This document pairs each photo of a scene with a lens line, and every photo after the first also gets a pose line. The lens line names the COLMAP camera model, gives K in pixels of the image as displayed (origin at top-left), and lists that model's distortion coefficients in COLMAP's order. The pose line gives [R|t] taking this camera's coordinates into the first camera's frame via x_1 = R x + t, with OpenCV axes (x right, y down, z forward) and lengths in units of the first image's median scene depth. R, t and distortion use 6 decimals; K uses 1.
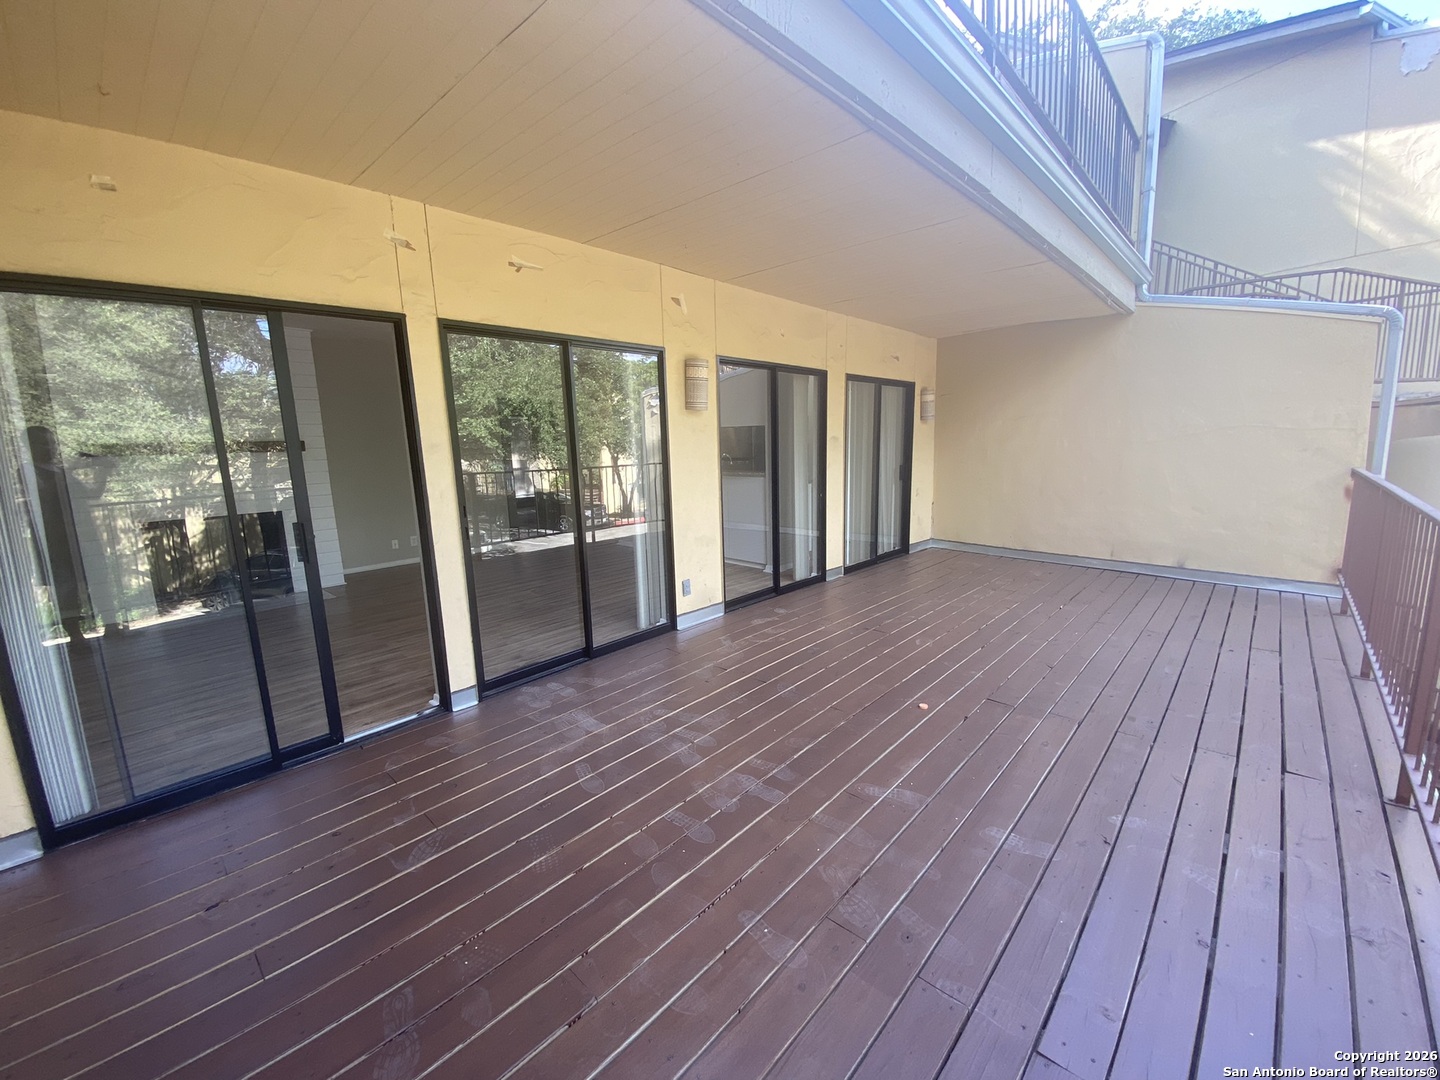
lens RADIAL K [[580.4, 0, 724.0], [0, 580.4, 540.2], [0, 0, 1]] dist [0.017083, -0.019115]
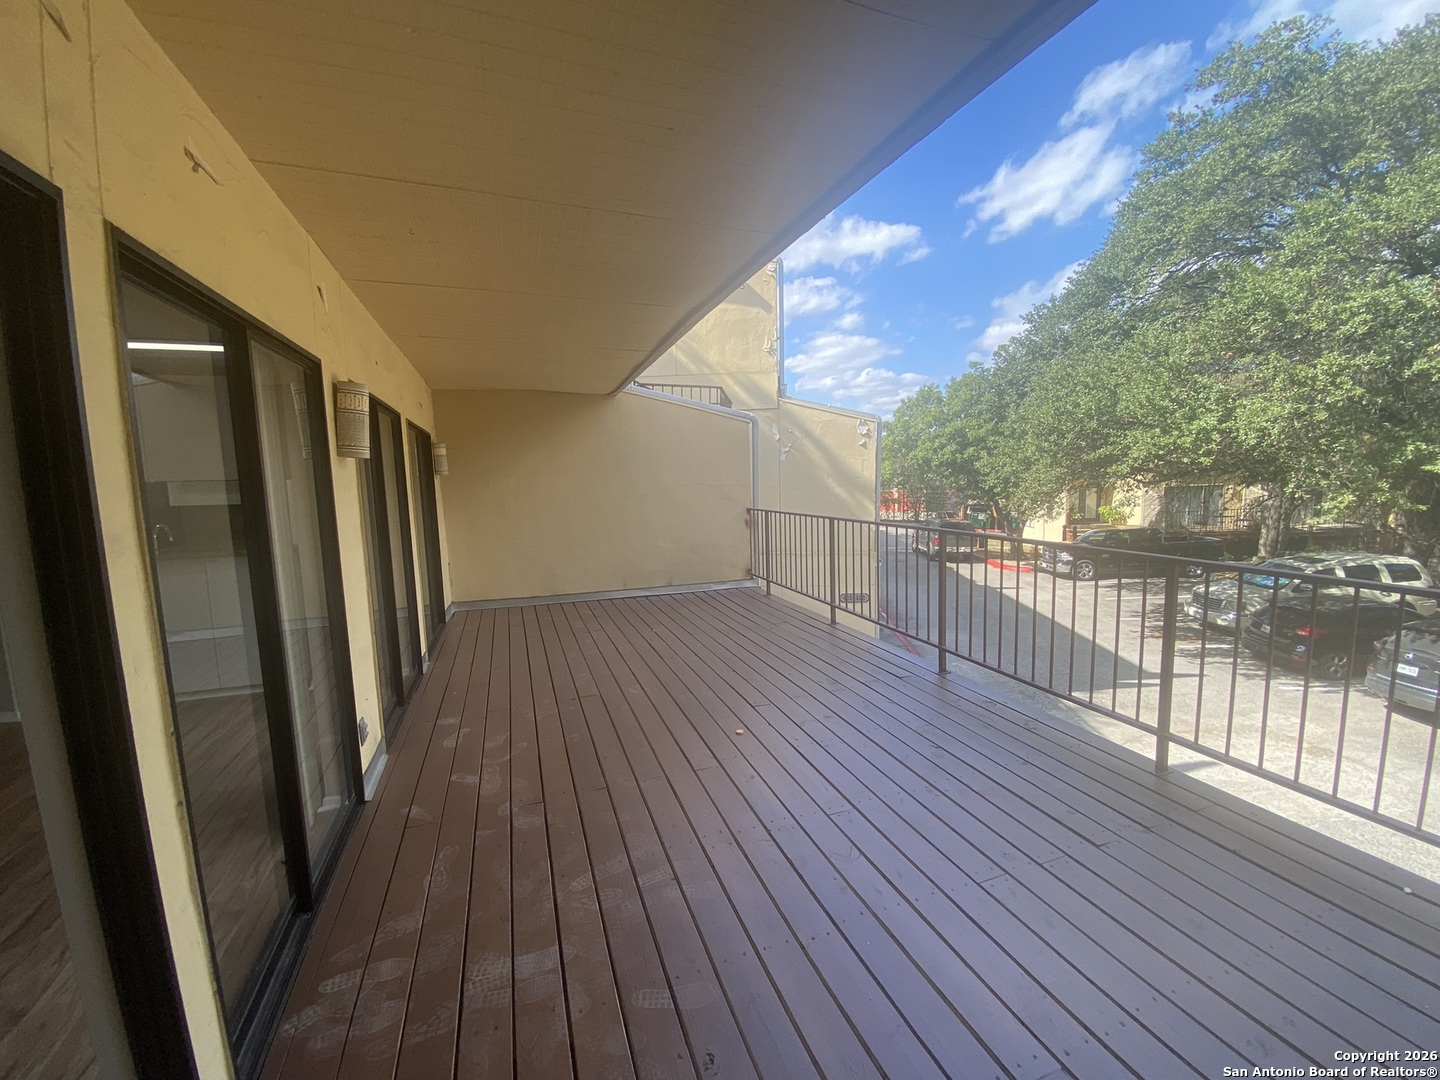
lens RADIAL K [[580.4, 0, 724.0], [0, 580.4, 540.2], [0, 0, 1]] dist [0.017083, -0.019115]
pose [[0.439116, -0.084776, 0.894422, -0.538243], [0.163552, 0.986446, 0.013202, -0.083565], [-0.883418, 0.140487, 0.447029, 0.391186]]
